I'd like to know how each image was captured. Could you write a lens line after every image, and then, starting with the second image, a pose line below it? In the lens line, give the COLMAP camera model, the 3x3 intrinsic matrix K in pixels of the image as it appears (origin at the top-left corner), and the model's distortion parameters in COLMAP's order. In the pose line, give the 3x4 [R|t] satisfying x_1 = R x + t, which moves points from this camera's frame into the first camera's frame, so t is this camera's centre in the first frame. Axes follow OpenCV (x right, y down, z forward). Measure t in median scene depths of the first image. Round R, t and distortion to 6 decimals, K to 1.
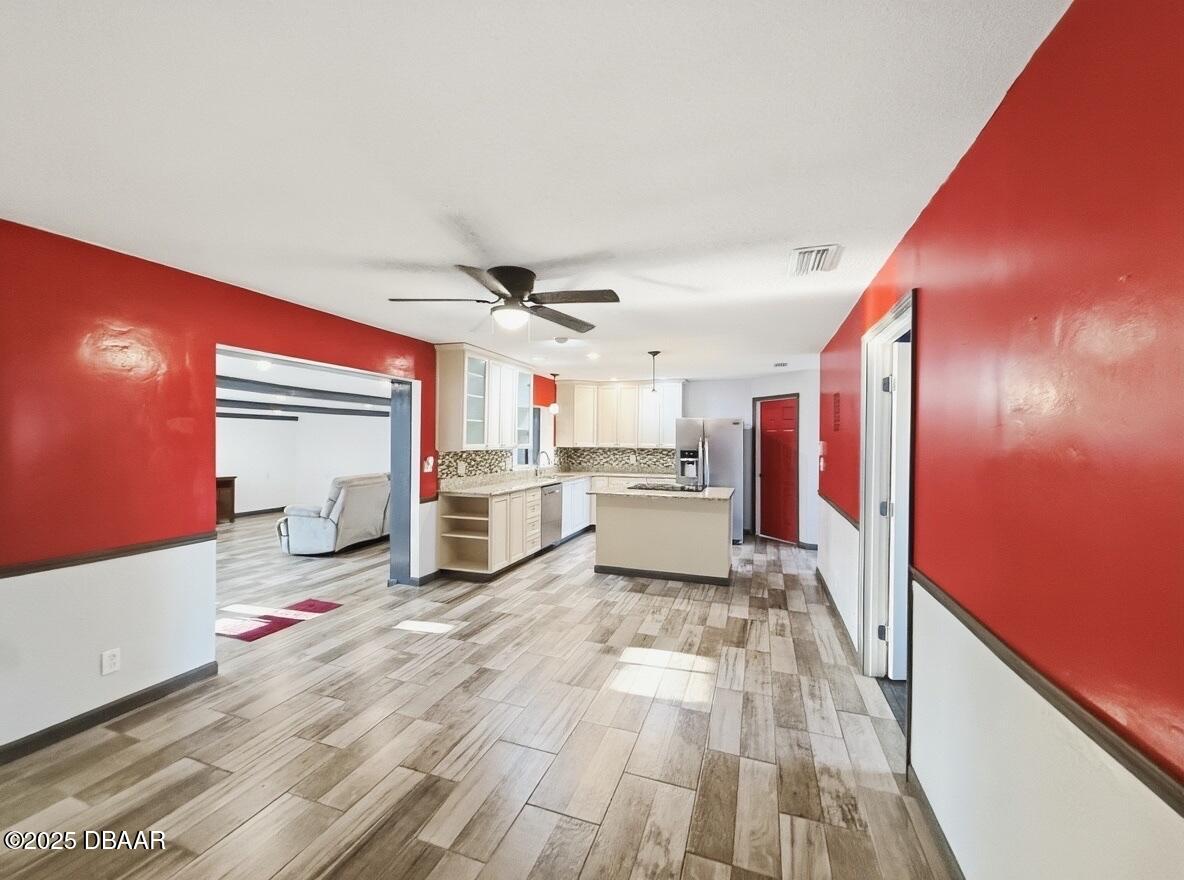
lens RADIAL K [[475.3, 0, 594.9], [0, 475.3, 440.0], [0, 0, 1]] dist [0.000250, -0.000448]
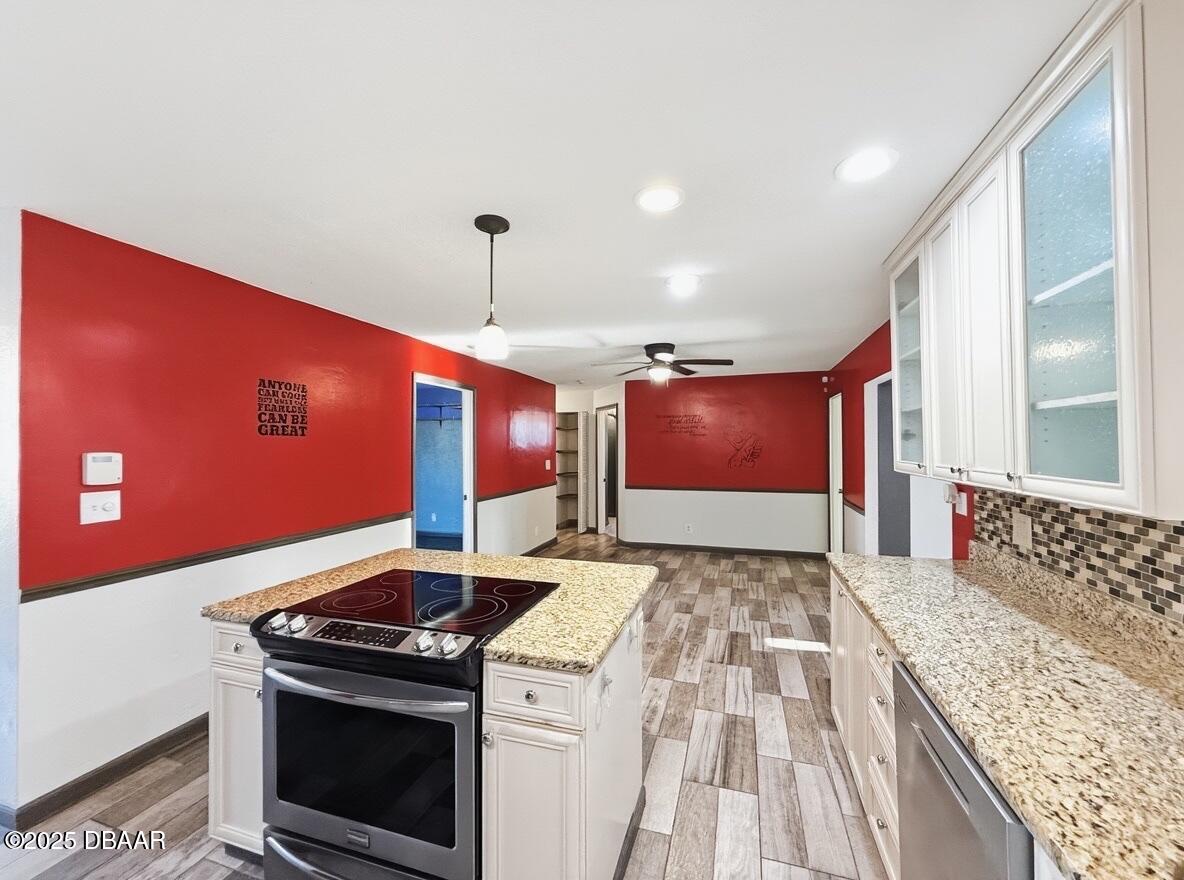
lens RADIAL K [[475.3, 0, 586.4], [0, 475.3, 445.3], [0, 0, 1]] dist [0.000250, -0.000448]
pose [[-0.999772, -0.006161, -0.020465, 0.059216], [-0.006207, 0.999978, 0.002189, -0.005432], [0.020451, 0.002315, -0.999788, 1.480911]]
